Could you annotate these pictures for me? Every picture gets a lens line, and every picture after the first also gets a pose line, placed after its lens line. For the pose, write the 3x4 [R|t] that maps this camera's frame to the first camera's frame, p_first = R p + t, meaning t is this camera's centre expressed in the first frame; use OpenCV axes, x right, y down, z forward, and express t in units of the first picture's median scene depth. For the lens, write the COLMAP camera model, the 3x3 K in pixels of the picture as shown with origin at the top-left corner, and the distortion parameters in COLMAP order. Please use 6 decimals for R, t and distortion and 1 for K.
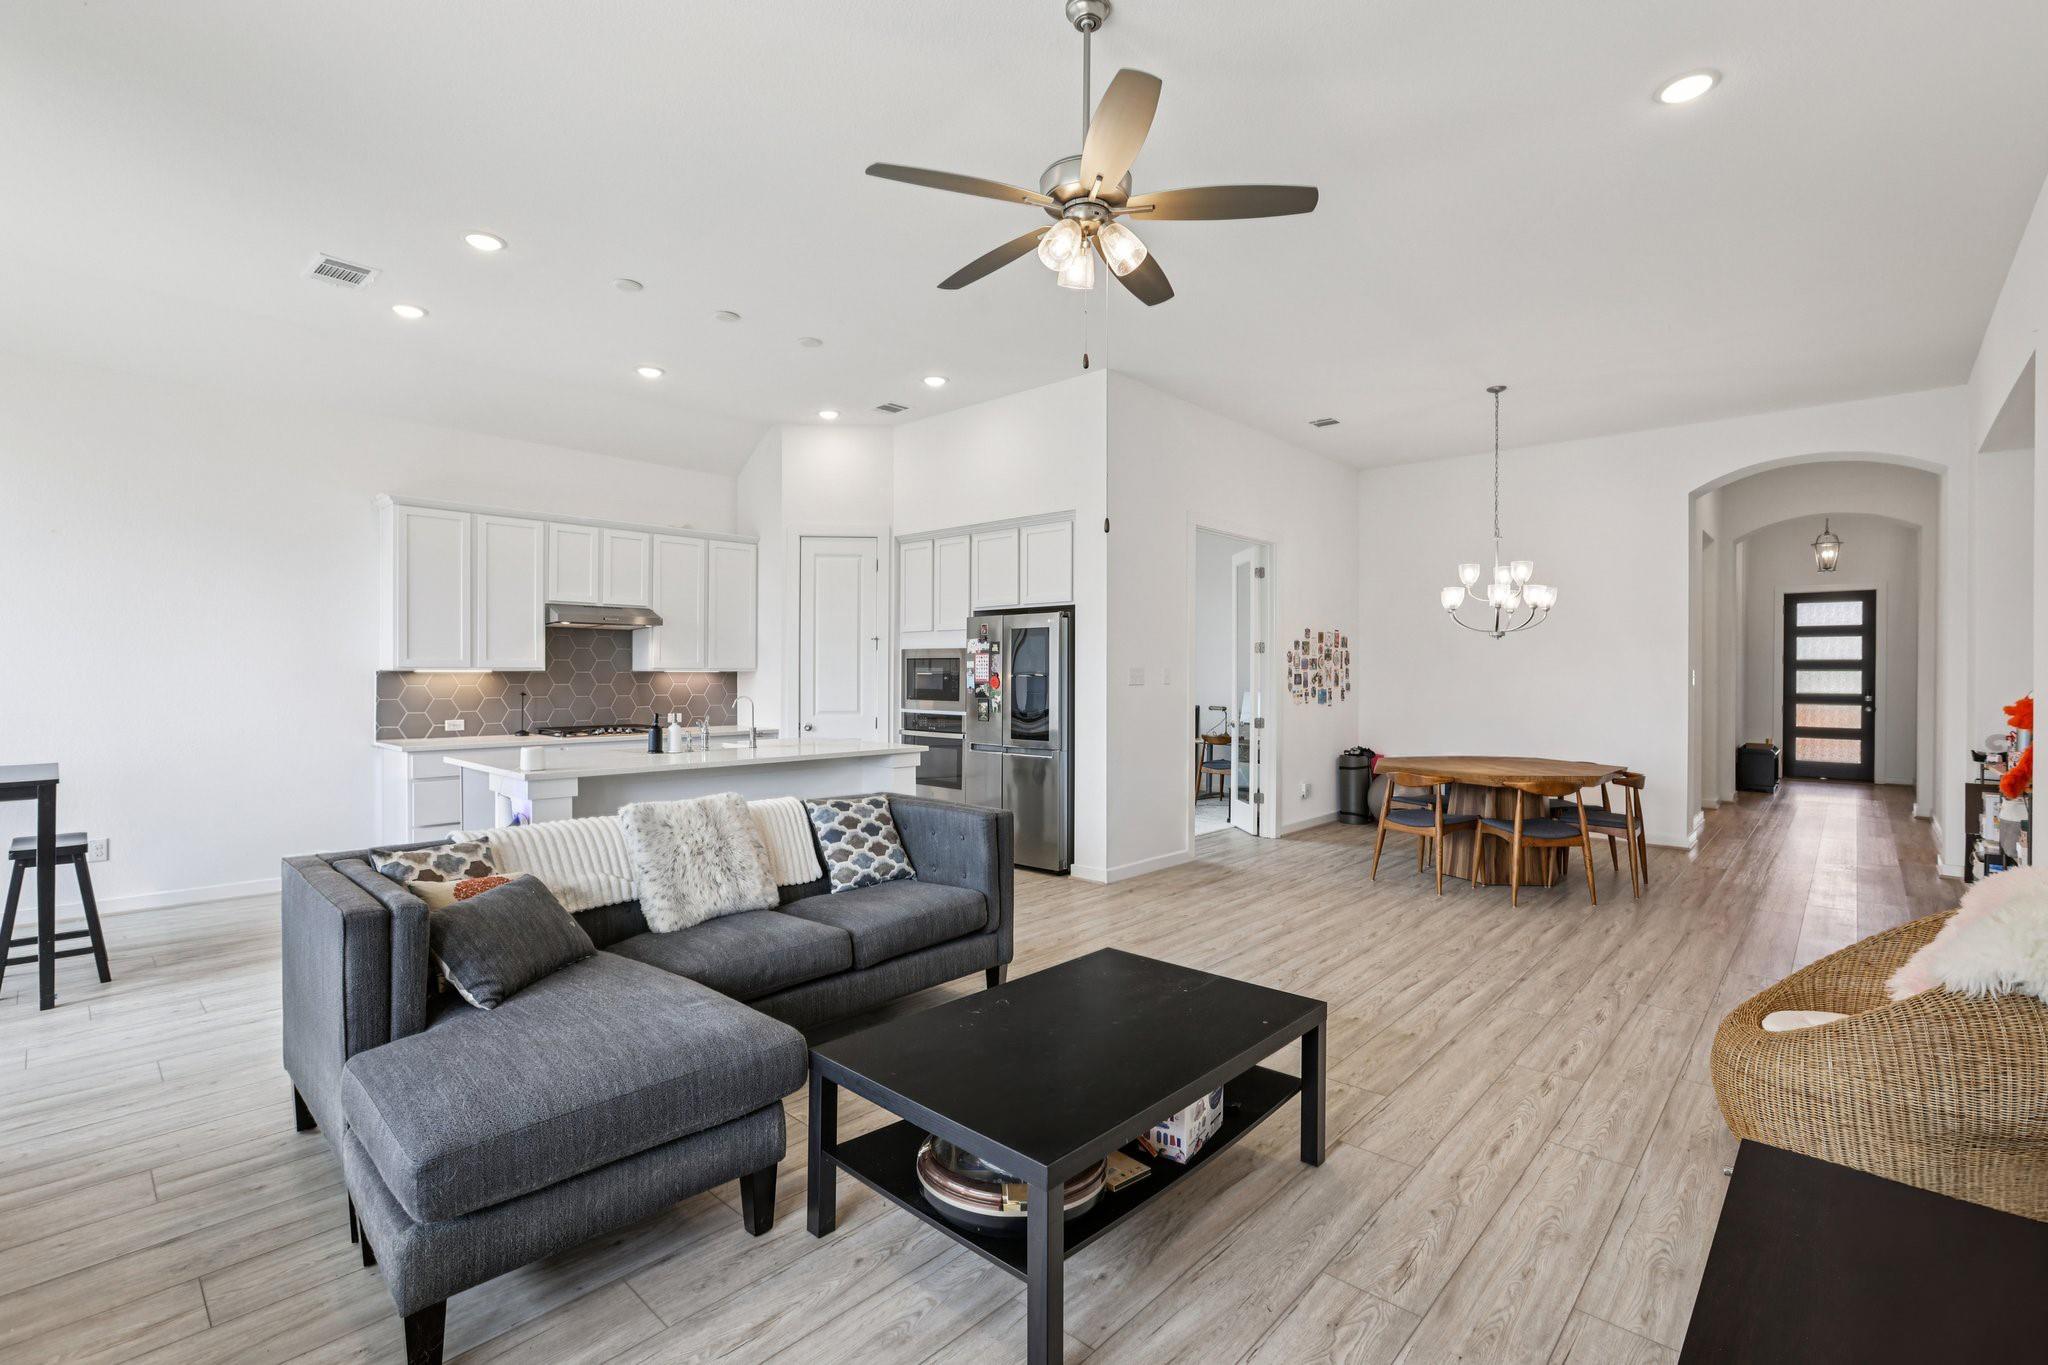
lens RADIAL K [[916.6, 0, 1028.2], [0, 916.6, 671.7], [0, 0, 1]] dist [-0.023481, 0.006311]
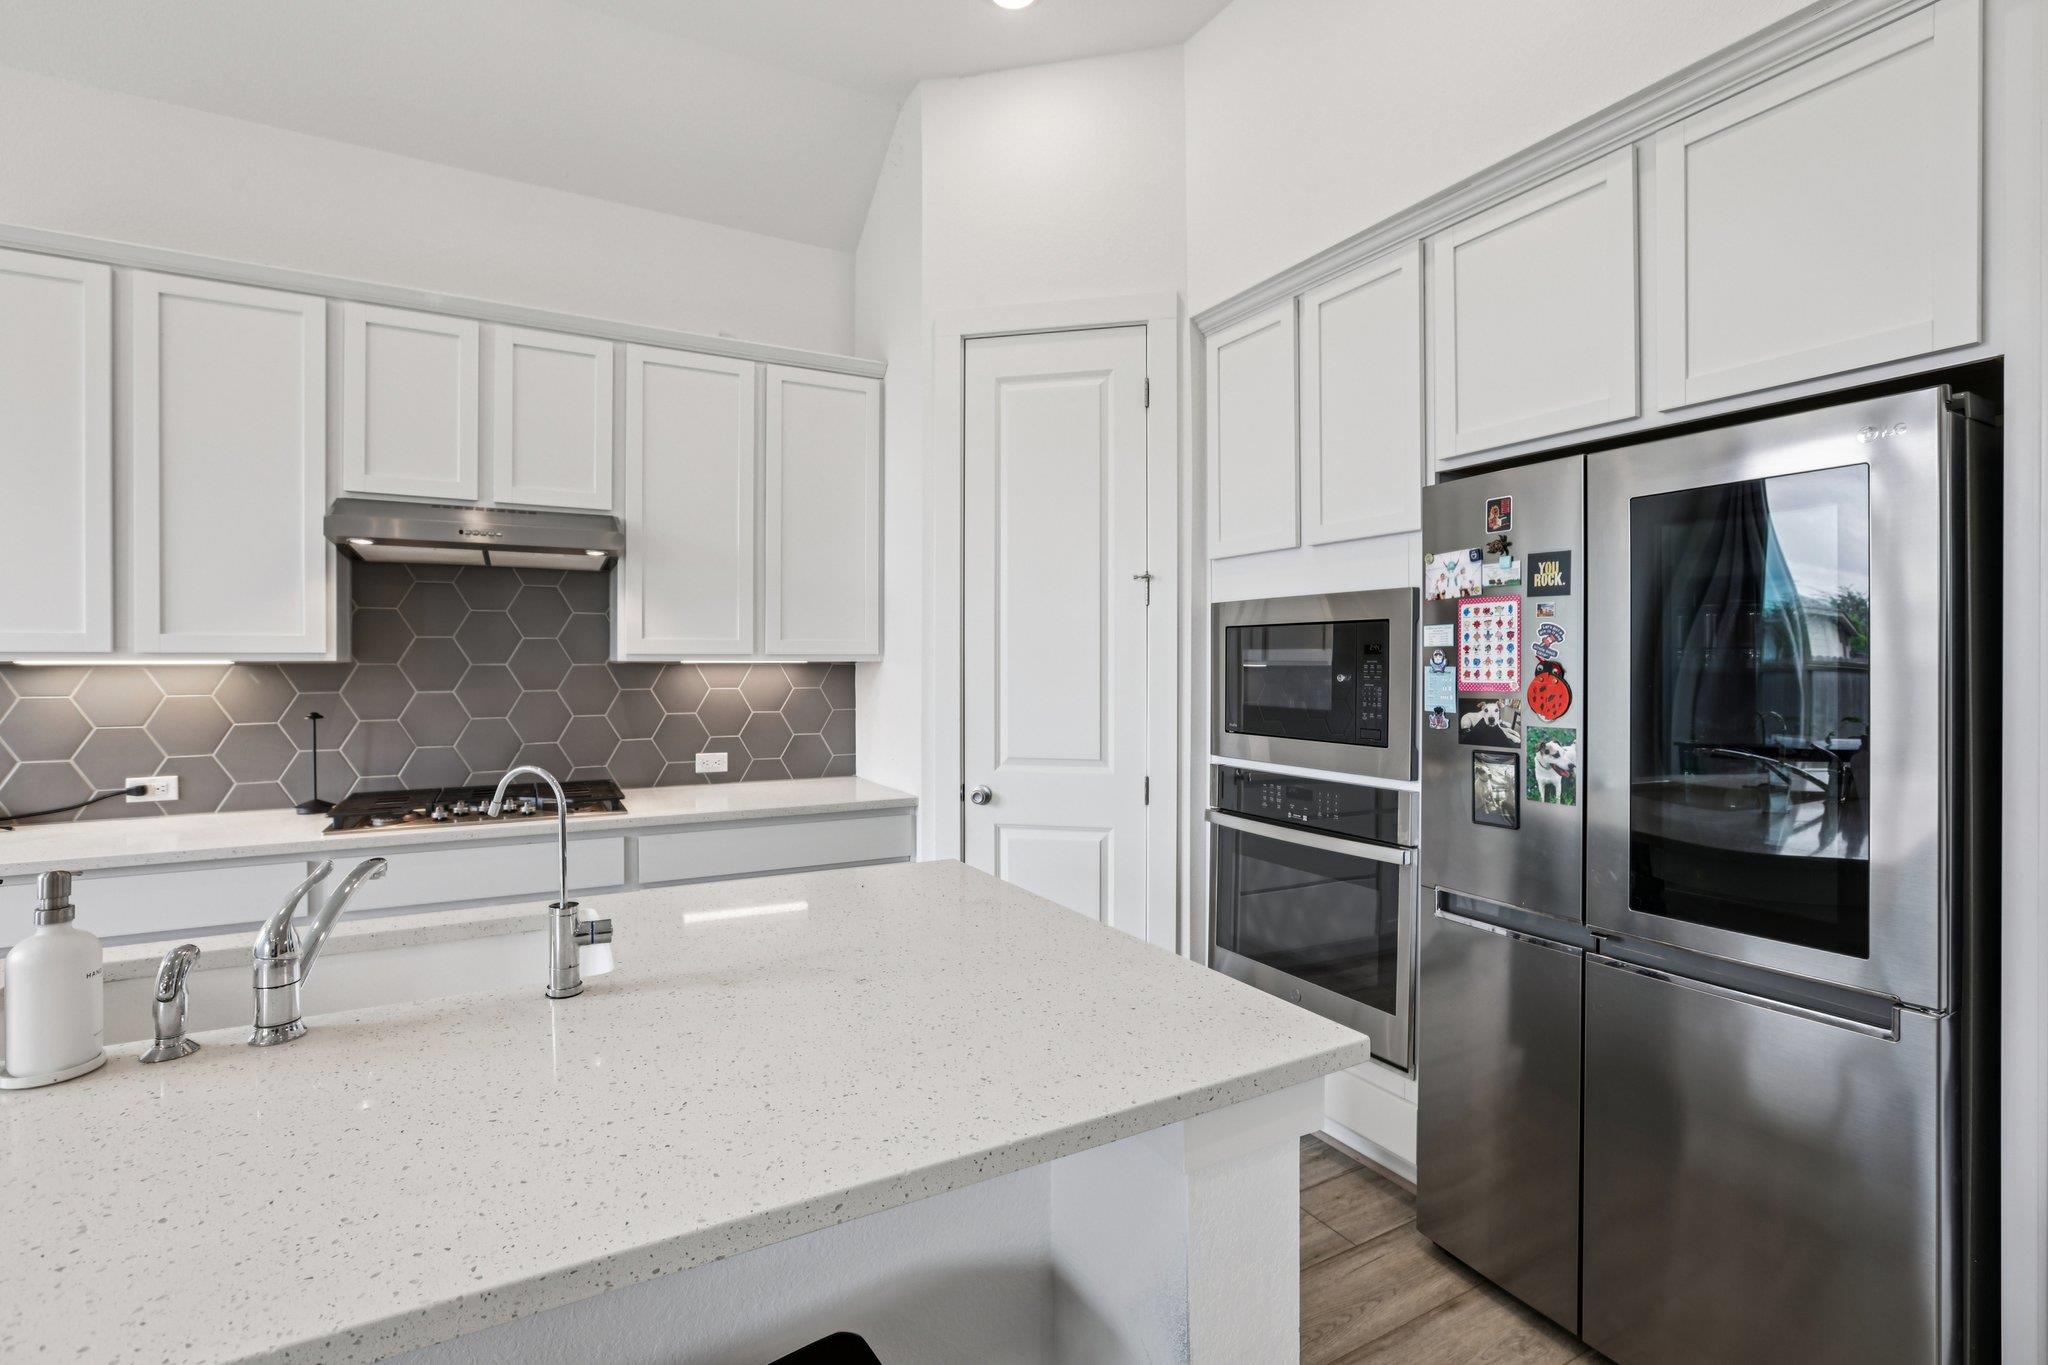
lens RADIAL K [[930.7, 0, 1032.6], [0, 930.7, 673.5], [0, 0, 1]] dist [-0.073138, 0.032968]
pose [[0.951826, 0.000481, -0.306638, -0.097806], [0.002603, 0.999950, 0.009648, 0.001501], [0.306627, -0.009981, 0.951777, 0.658626]]
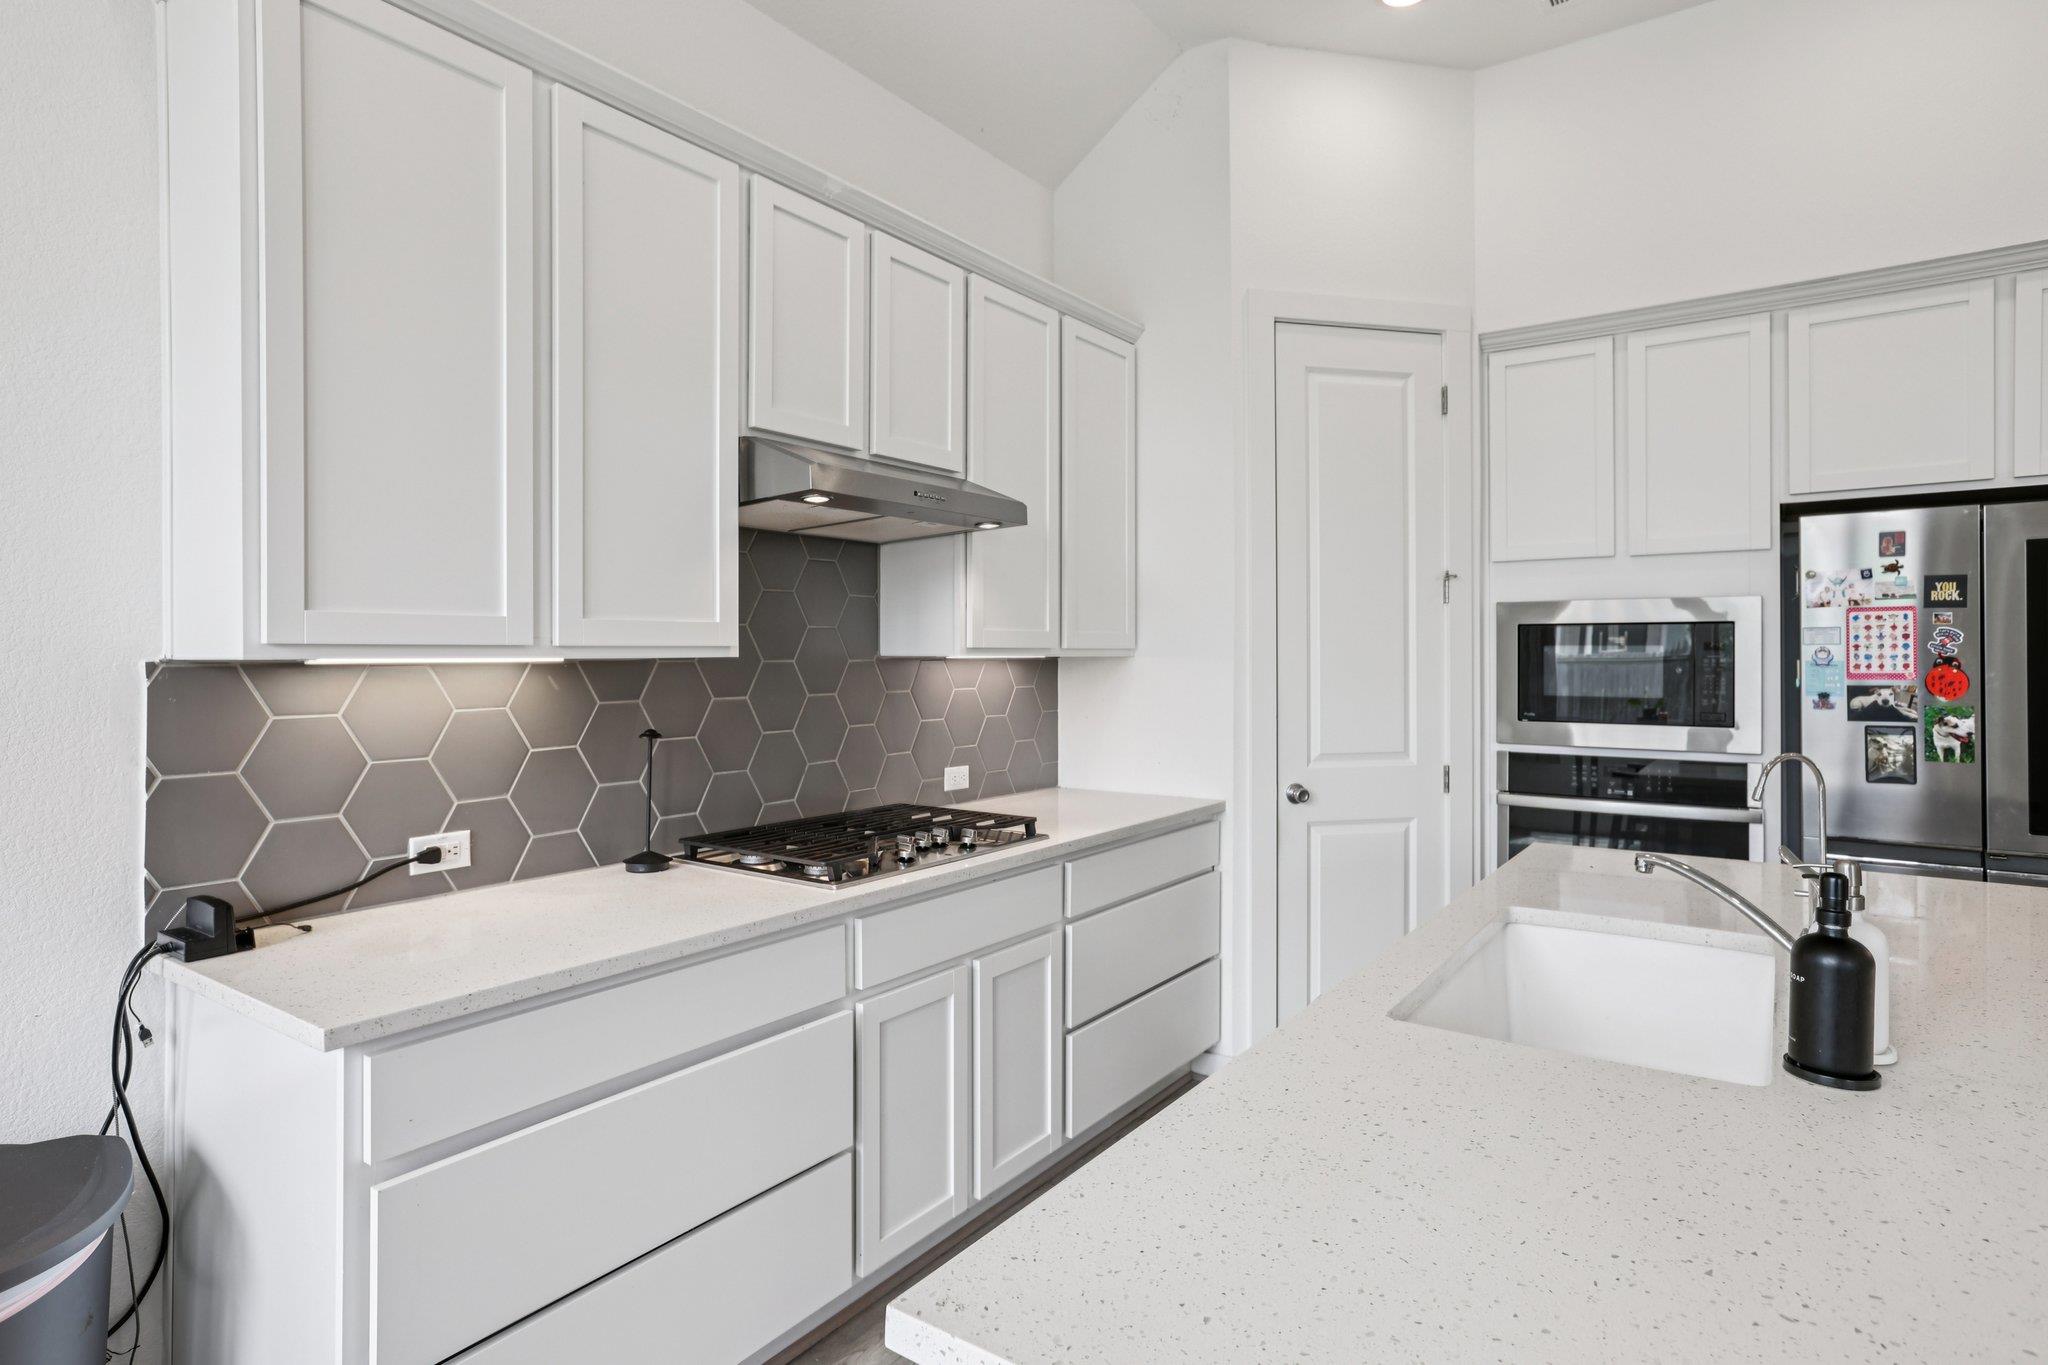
lens RADIAL K [[1100.5, 0, 1070.3], [0, 1100.5, 650.5], [0, 0, 1]] dist [-0.034812, 0.039044]
pose [[0.990736, -0.003211, 0.135763, -0.437806], [0.003718, 0.999987, -0.003478, -0.001297], [-0.135750, 0.003950, 0.990735, 0.579611]]
